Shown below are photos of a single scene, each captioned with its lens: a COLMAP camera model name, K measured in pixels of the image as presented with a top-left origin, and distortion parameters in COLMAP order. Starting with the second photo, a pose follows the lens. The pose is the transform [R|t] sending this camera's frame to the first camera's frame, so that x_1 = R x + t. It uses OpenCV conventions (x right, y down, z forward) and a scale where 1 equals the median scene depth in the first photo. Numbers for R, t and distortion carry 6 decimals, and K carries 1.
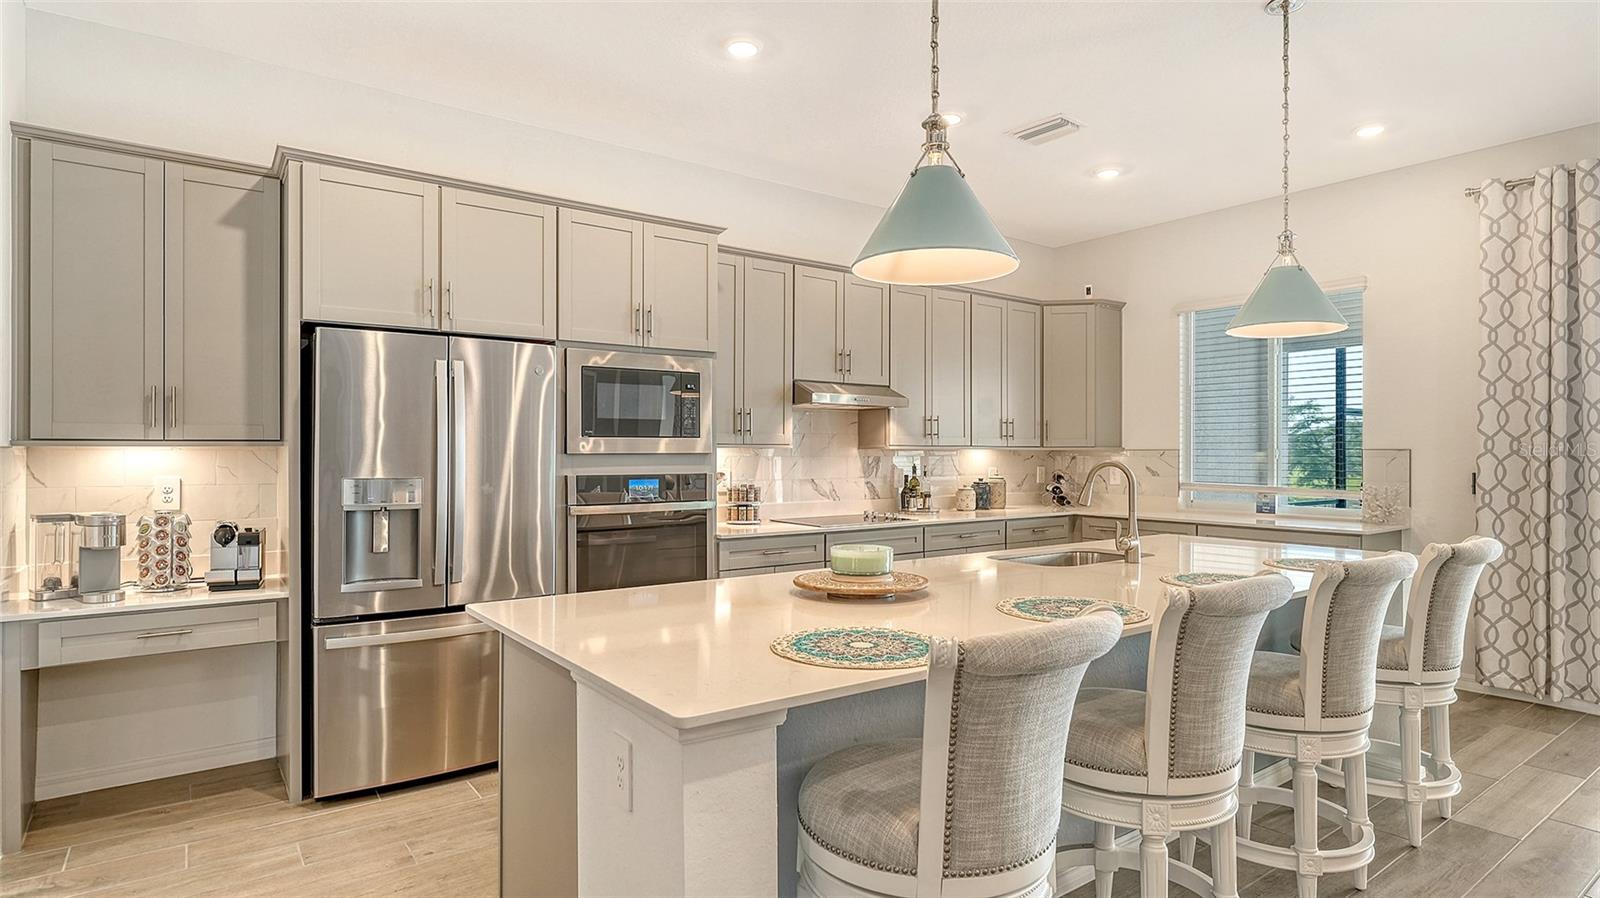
lens RADIAL K [[832.5, 0, 798.4], [0, 832.5, 458.5], [0, 0, 1]] dist [-0.001017, -0.000111]
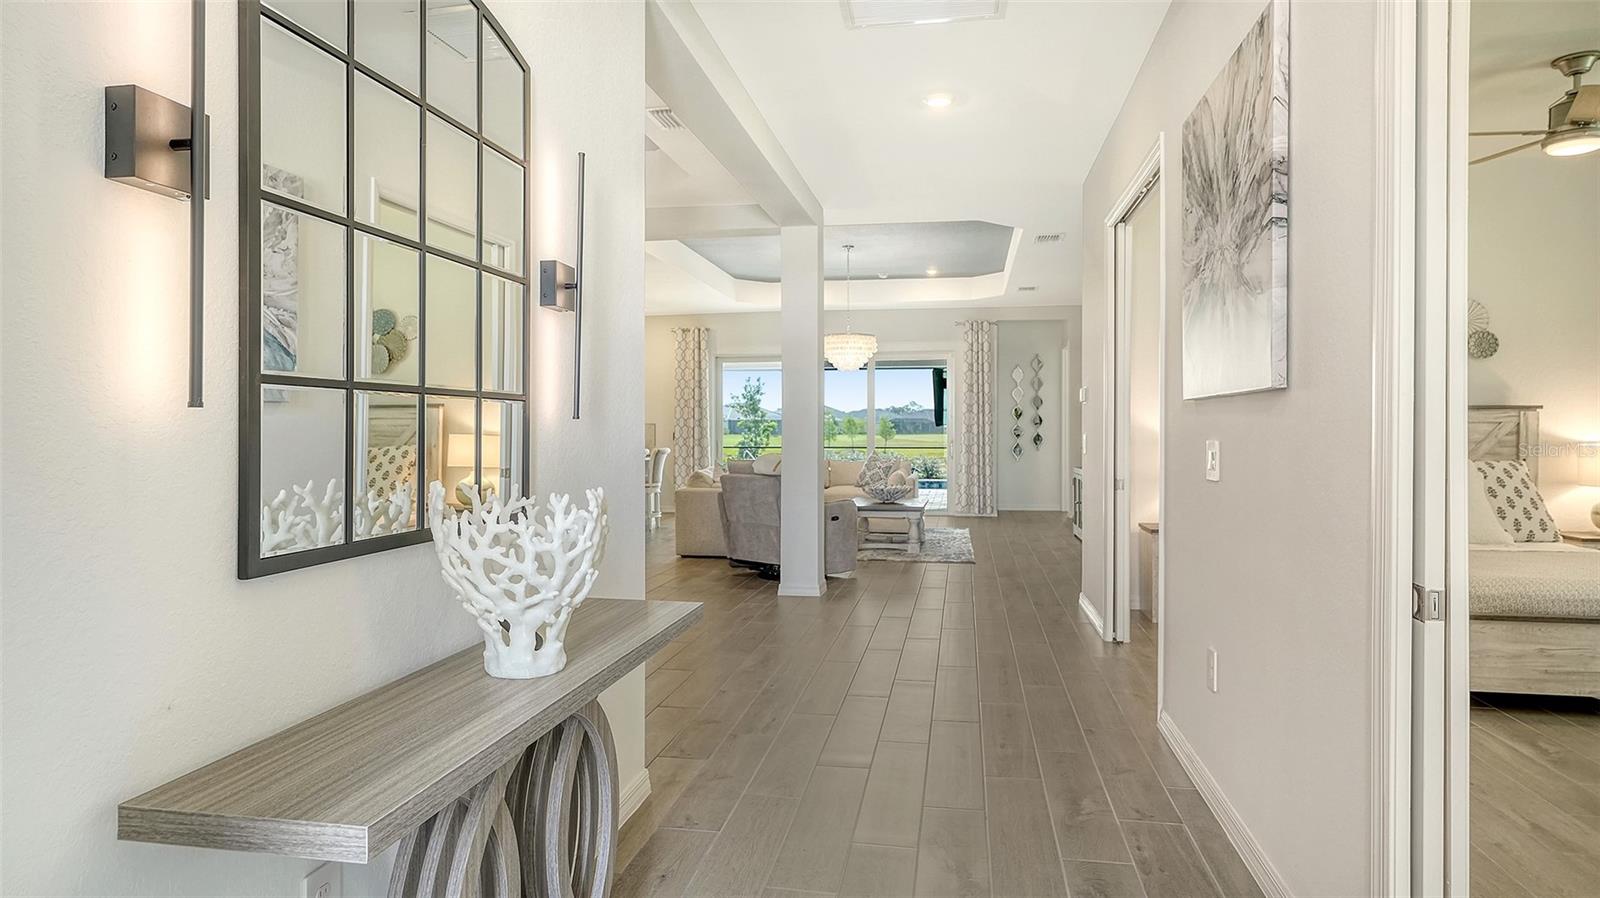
lens RADIAL K [[929.8, 0, 801.3], [0, 929.8, 439.6], [0, 0, 1]] dist [0.000182, 0.000000]
pose [[0.723961, -0.006826, 0.689807, -0.903984], [0.002968, 0.999973, 0.006781, 0.019295], [-0.689835, -0.002862, 0.723961, -1.364029]]
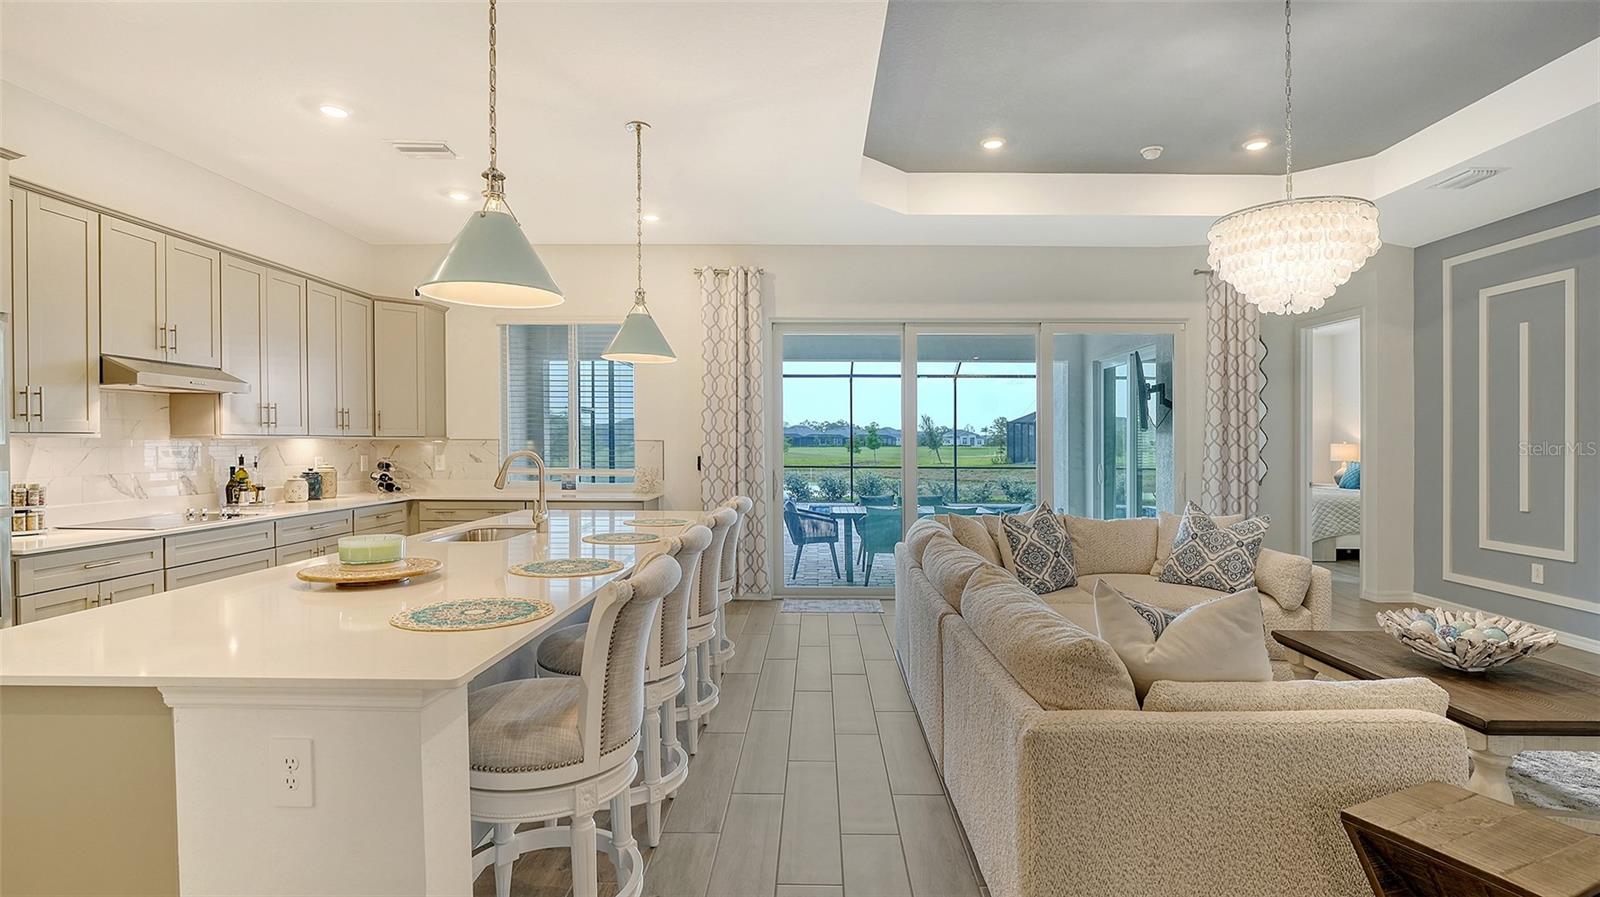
lens RADIAL K [[784.7, 0, 804.6], [0, 784.7, 449.4], [0, 0, 1]] dist [-0.005483, -0.001134]
pose [[0.599888, -0.007348, 0.800050, -0.200327], [0.001242, 0.999965, 0.008252, -0.006267], [-0.800083, -0.003957, 0.599876, -0.017451]]
